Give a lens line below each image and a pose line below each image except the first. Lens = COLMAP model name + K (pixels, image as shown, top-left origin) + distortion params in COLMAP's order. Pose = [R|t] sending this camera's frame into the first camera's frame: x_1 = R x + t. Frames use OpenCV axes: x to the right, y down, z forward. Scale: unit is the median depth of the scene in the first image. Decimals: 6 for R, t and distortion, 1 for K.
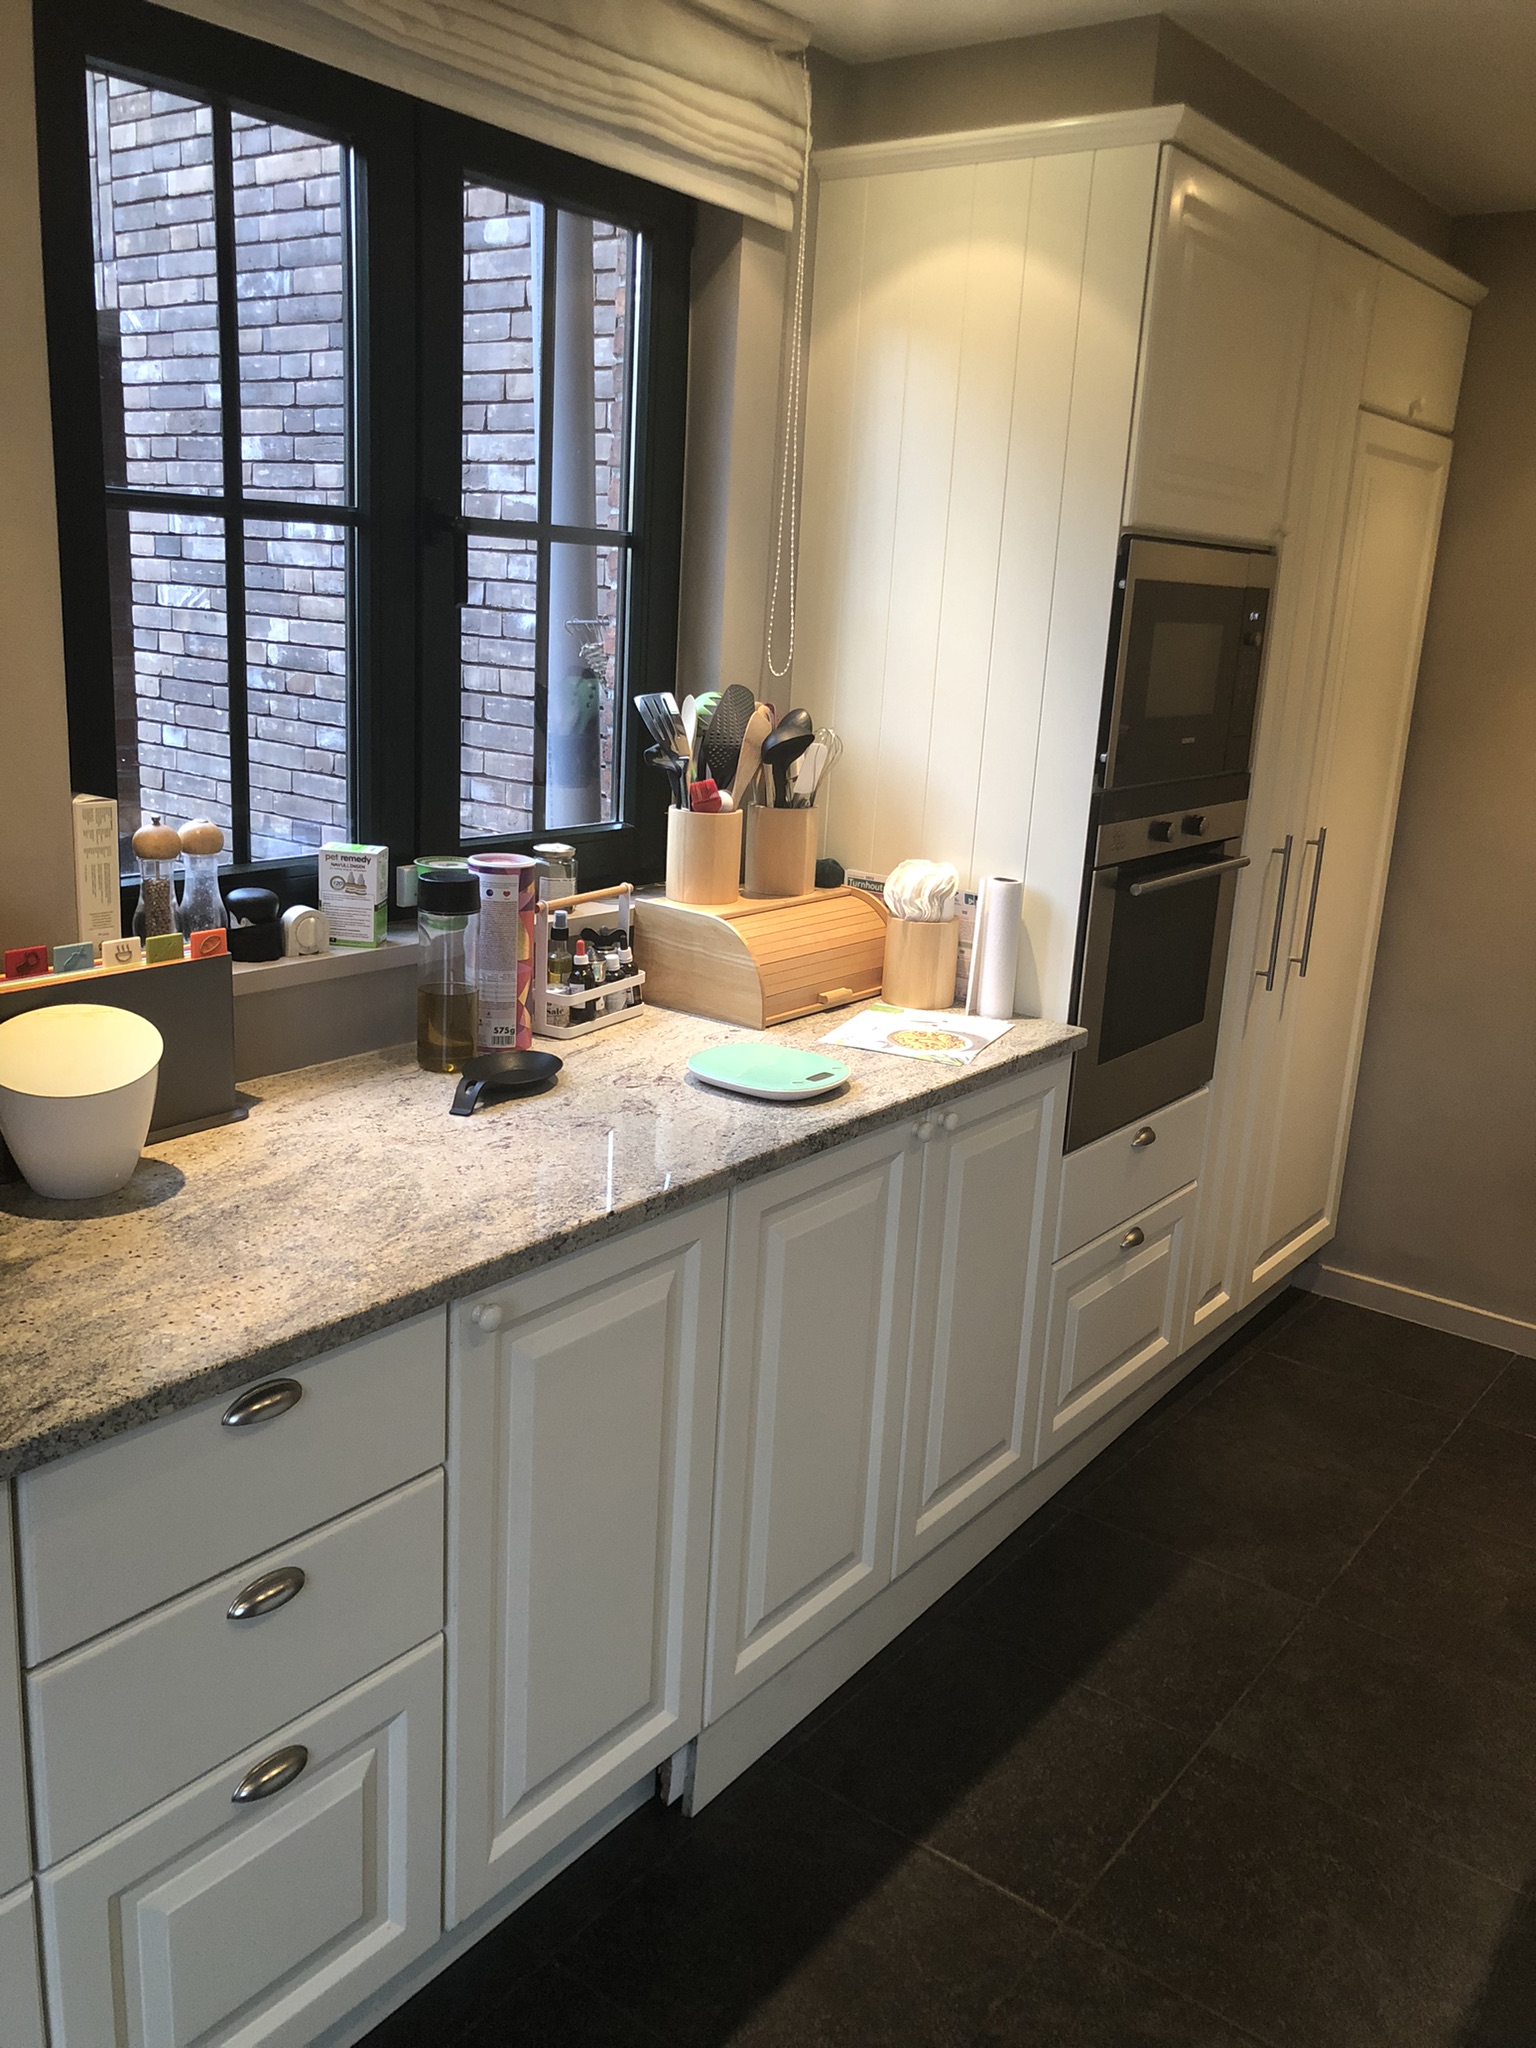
lens RADIAL K [[1698.3, 0, 768.0], [0, 1698.3, 1024.0], [0, 0, 1]] dist [-0.002328, -0.007847]
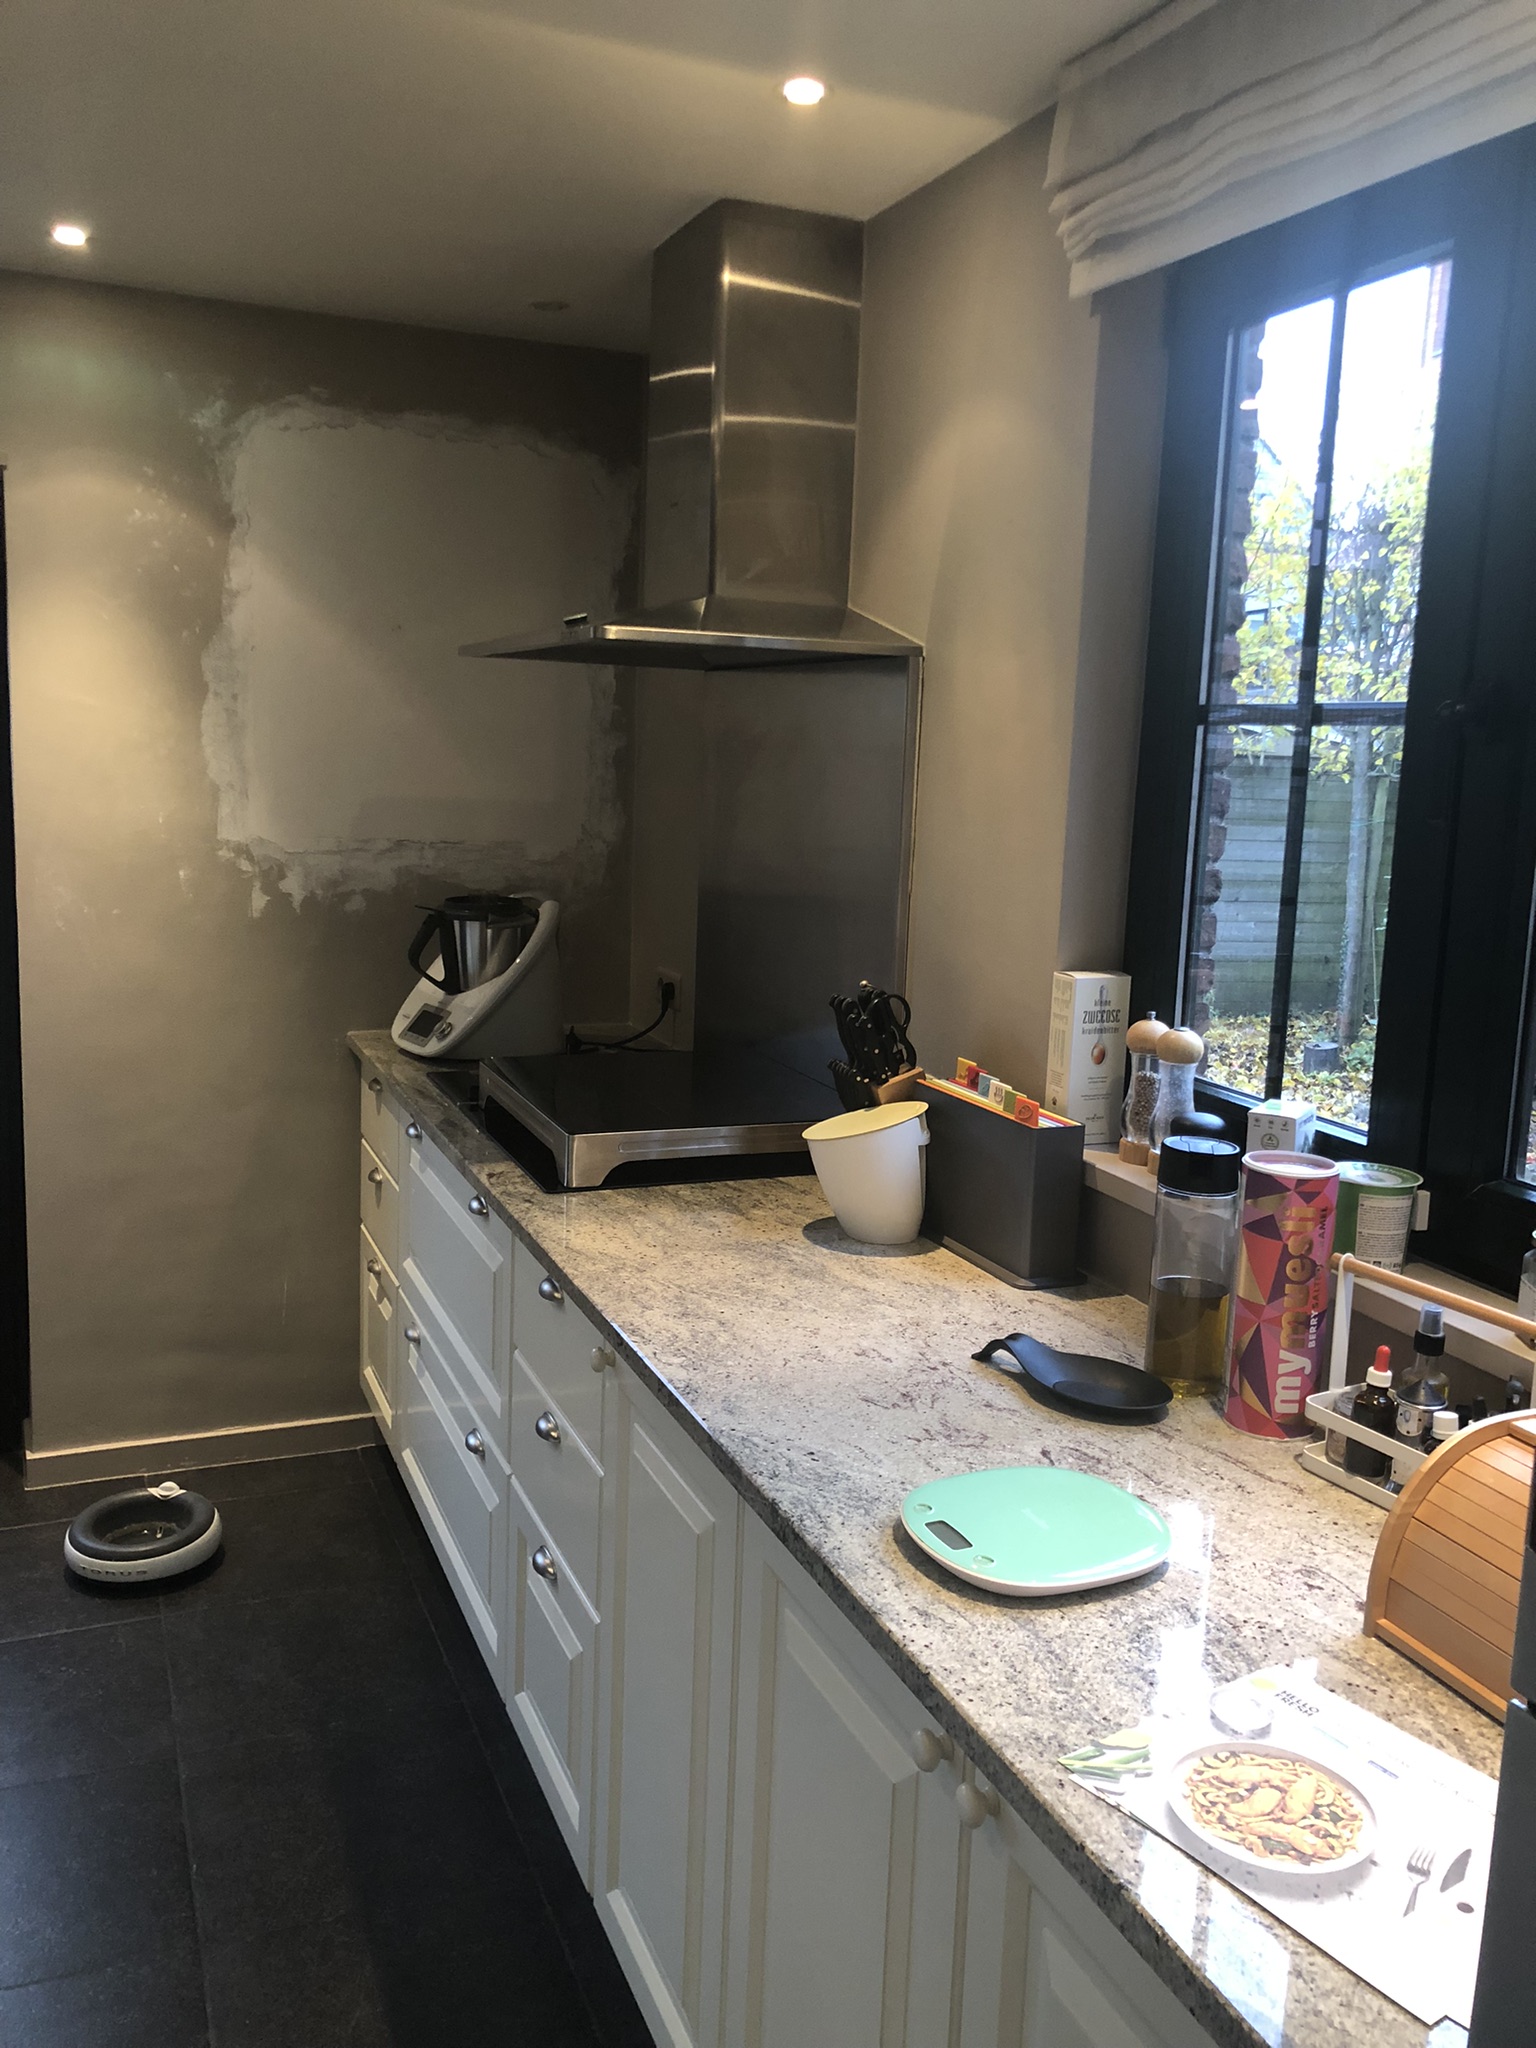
lens RADIAL K [[1598.5, 0, 768.0], [0, 1598.5, 1024.0], [0, 0, 1]] dist [-0.000061, -0.005730]
pose [[-0.486637, 0.069911, -0.870802, 0.609577], [-0.291983, 0.926453, 0.237550, -0.283742], [0.823365, 0.369860, -0.430434, 1.253271]]
